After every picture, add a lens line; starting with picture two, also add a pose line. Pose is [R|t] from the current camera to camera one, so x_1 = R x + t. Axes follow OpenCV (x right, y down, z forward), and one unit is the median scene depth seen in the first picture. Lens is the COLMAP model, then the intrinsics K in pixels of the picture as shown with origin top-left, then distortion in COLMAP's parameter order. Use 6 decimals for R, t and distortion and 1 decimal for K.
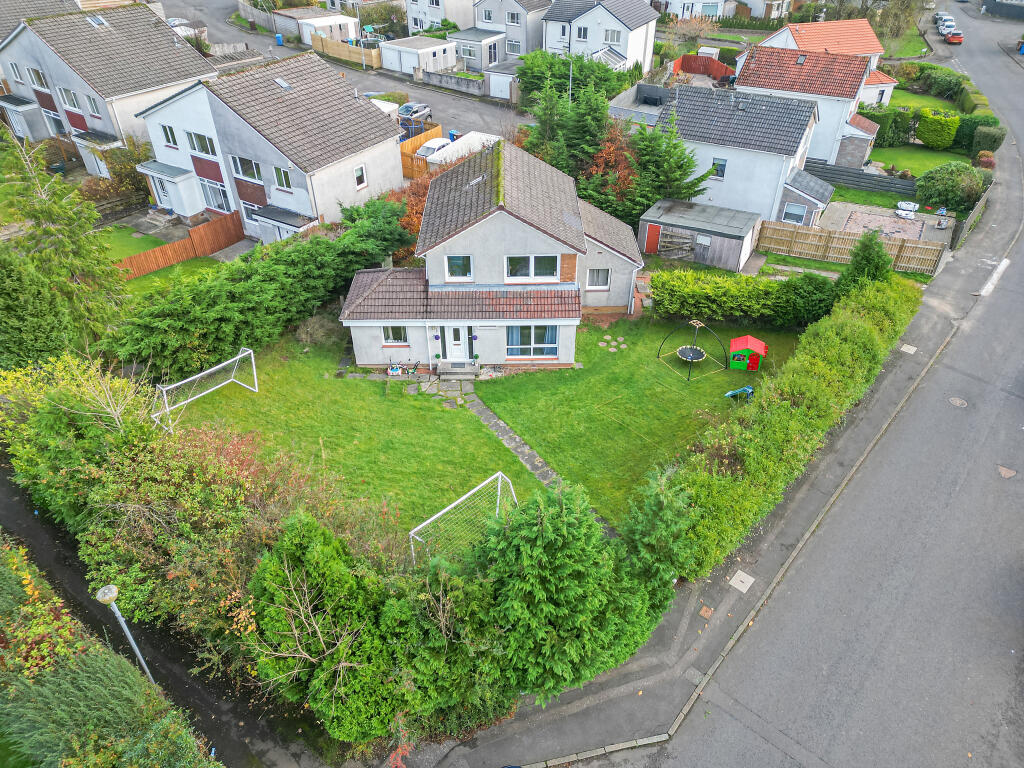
lens RADIAL K [[688.5, 0, 504.6], [0, 688.5, 353.3], [0, 0, 1]] dist [0.079615, -0.057589]
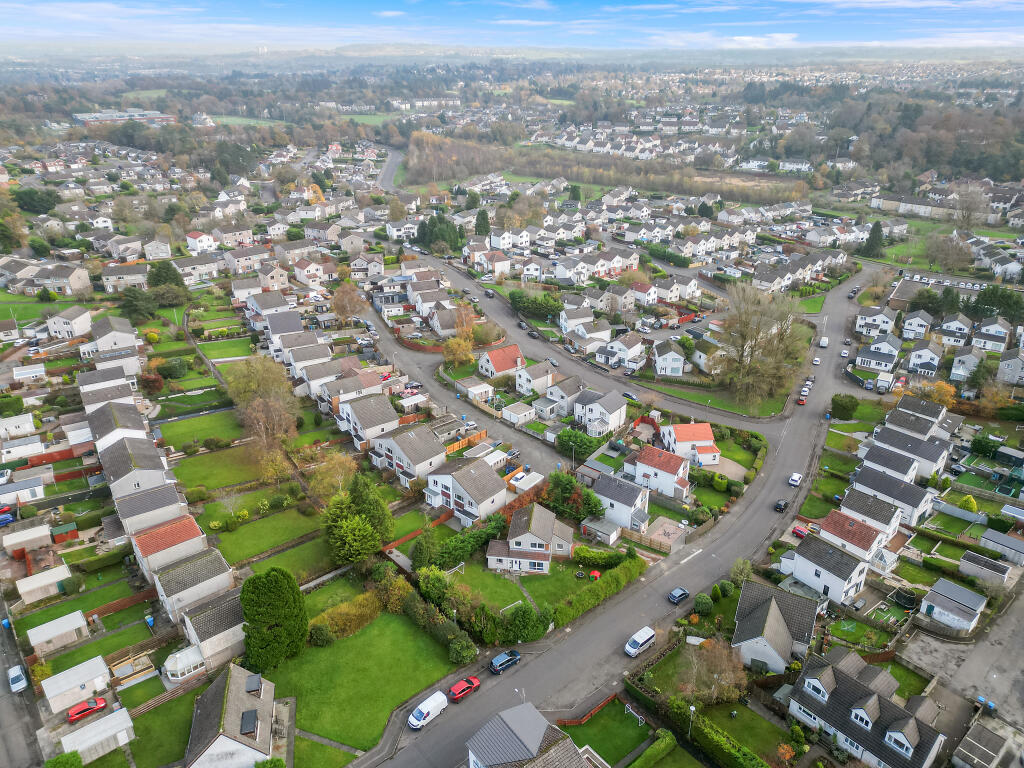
lens RADIAL K [[682.0, 0, 523.0], [0, 682.0, 360.8], [0, 0, 1]] dist [0.085680, -0.070615]
pose [[0.991016, 0.066621, -0.115966, 0.309197], [-0.089278, 0.975156, -0.202731, -0.323351], [0.099579, 0.211262, 0.972344, -2.685697]]
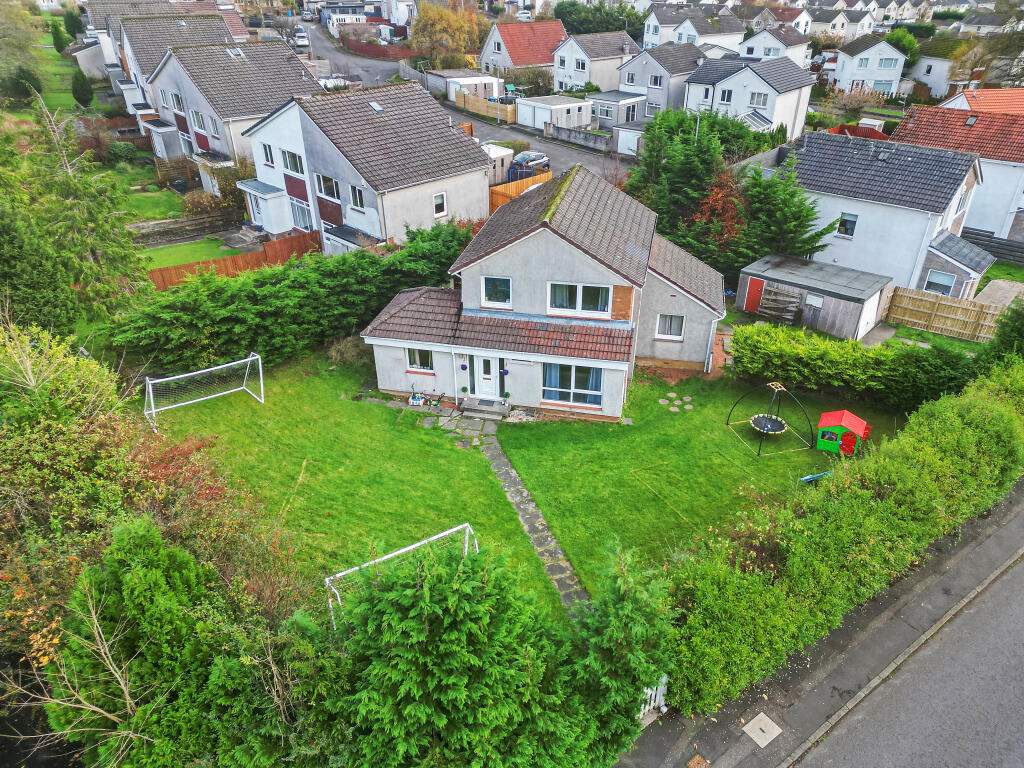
lens RADIAL K [[682.0, 0, 523.0], [0, 682.0, 360.8], [0, 0, 1]] dist [0.085680, -0.070615]
pose [[0.975756, 0.107731, -0.190512, 0.133212], [-0.126133, 0.988171, -0.087228, 0.033172], [0.178861, 0.109143, 0.977802, 0.151497]]
